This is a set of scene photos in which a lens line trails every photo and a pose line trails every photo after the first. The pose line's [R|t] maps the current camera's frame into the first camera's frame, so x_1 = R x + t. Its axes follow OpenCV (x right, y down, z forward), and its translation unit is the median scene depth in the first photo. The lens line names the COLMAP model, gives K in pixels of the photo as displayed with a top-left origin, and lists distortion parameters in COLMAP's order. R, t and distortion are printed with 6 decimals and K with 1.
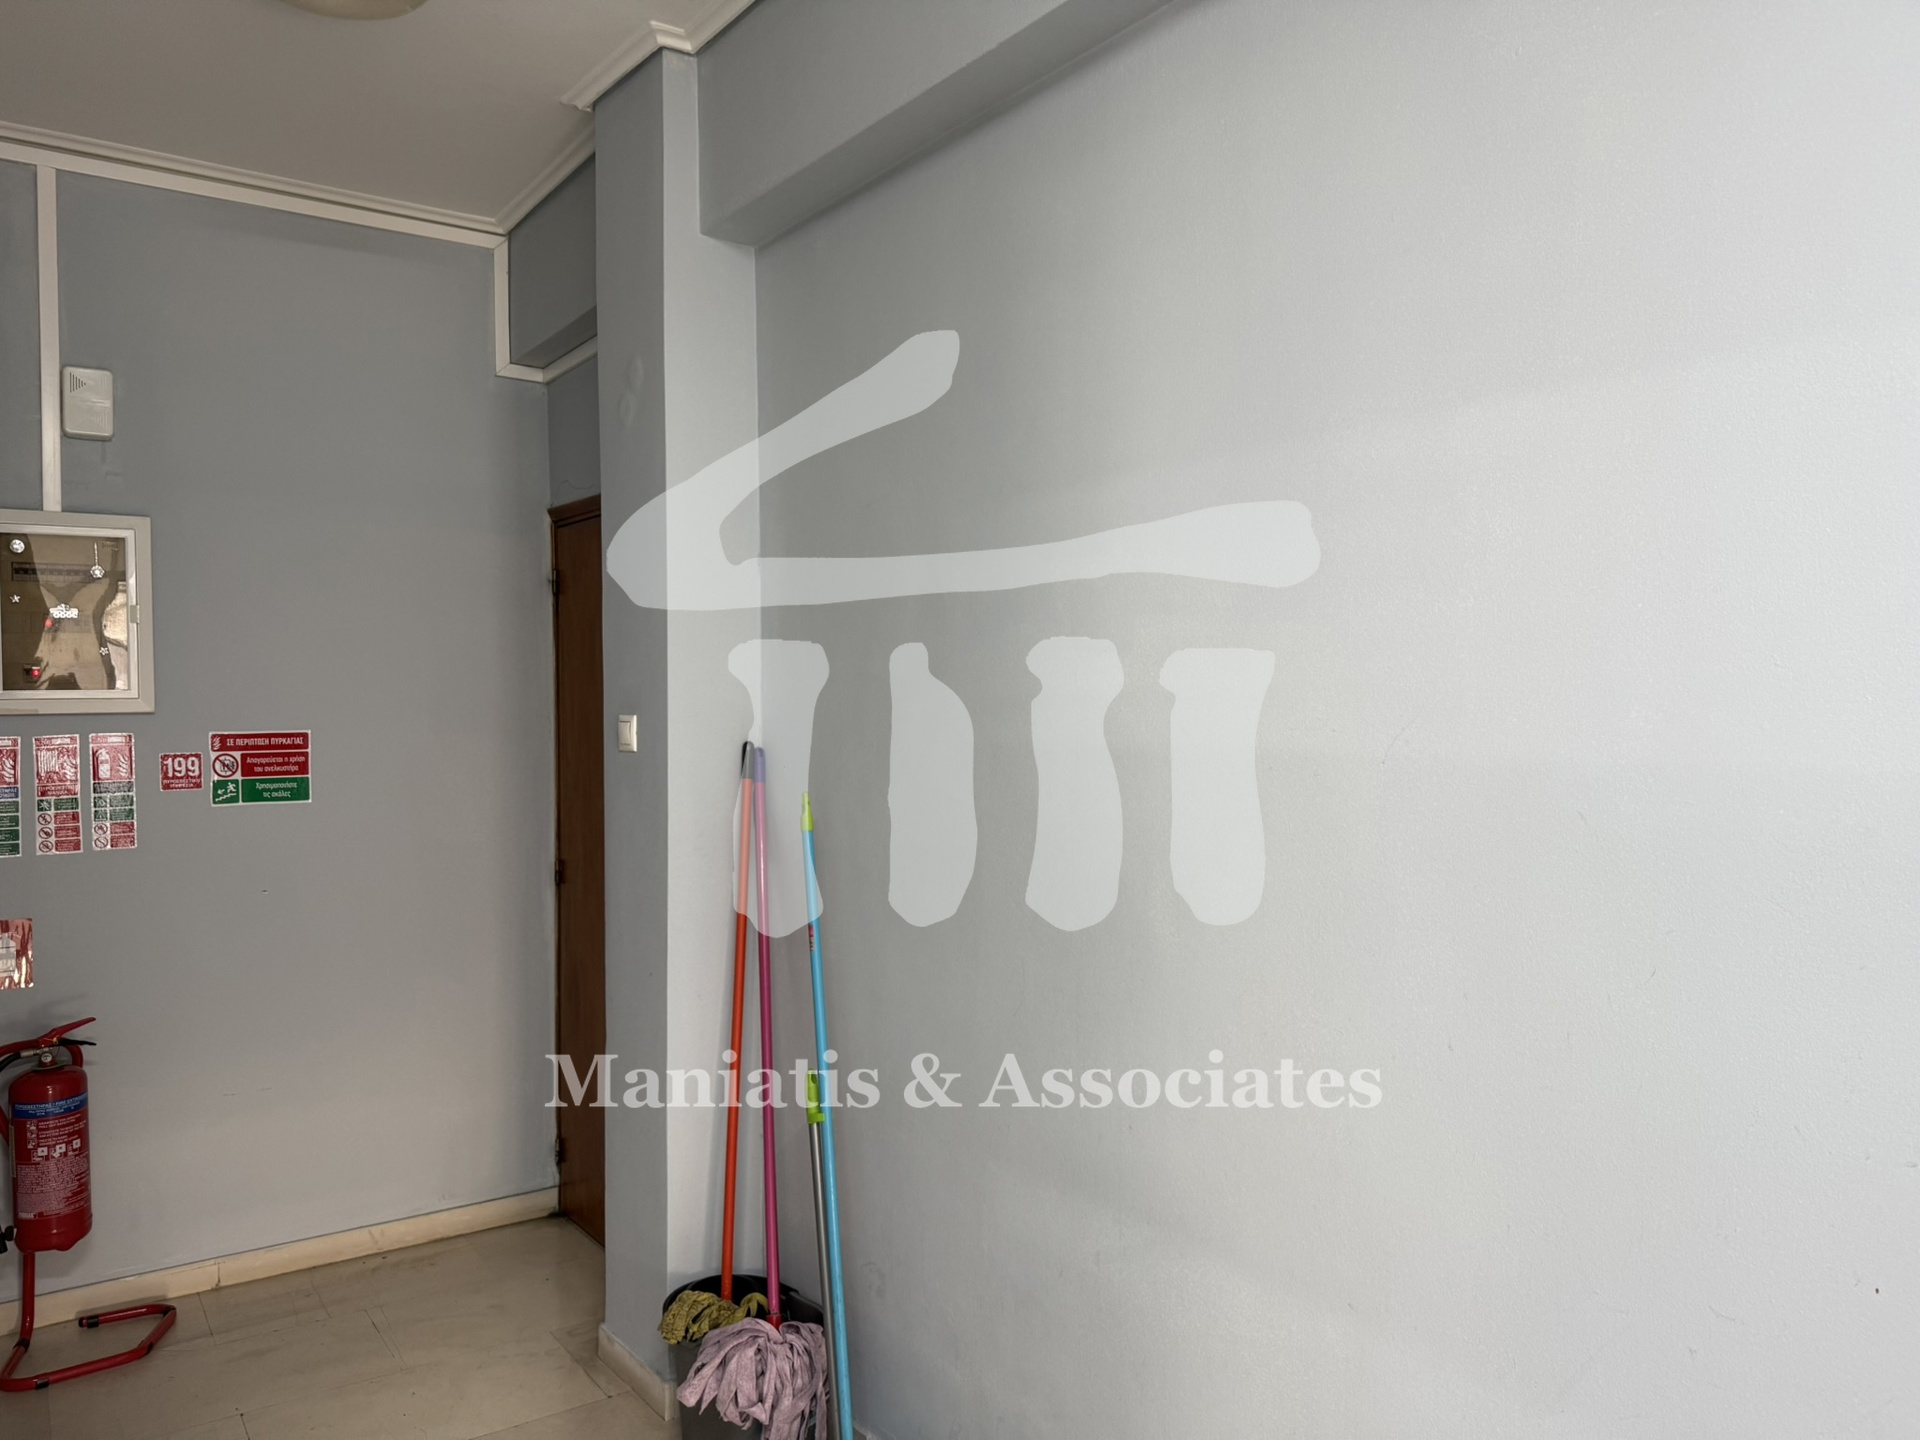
lens RADIAL K [[1378.5, 0, 939.2], [0, 1378.5, 720.9], [0, 0, 1]] dist [0.032291, -0.040897]
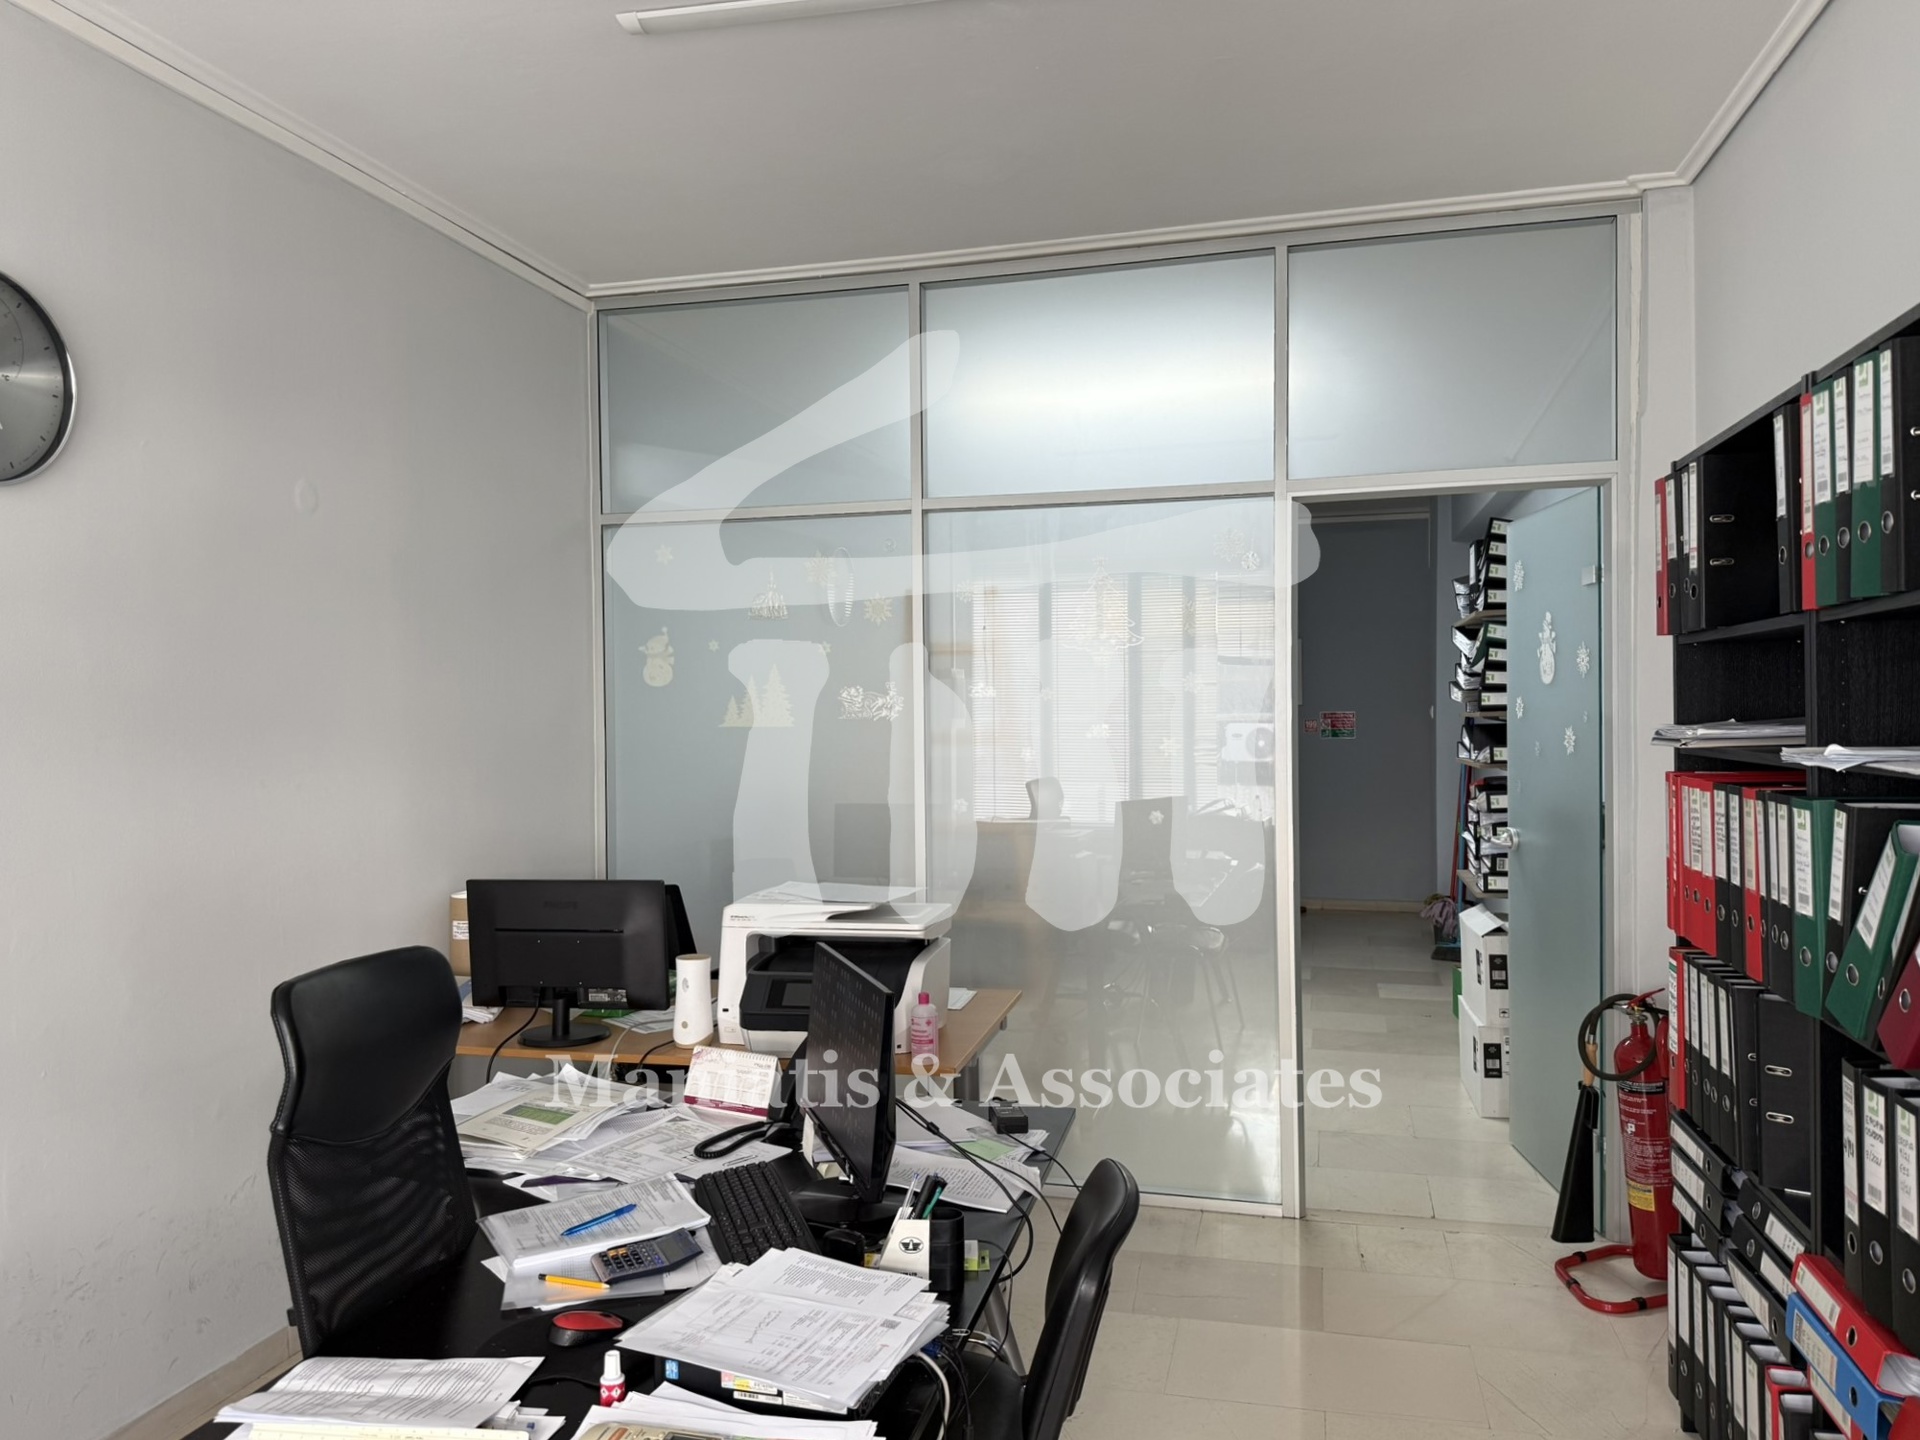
lens RADIAL K [[1367.1, 0, 957.9], [0, 1367.1, 721.6], [0, 0, 1]] dist [0.023318, -0.031764]
pose [[0.648766, 0.007186, -0.760954, 1.261734], [-0.003268, 0.999973, 0.006657, 0.011876], [0.760981, -0.001833, 0.648772, -1.554944]]
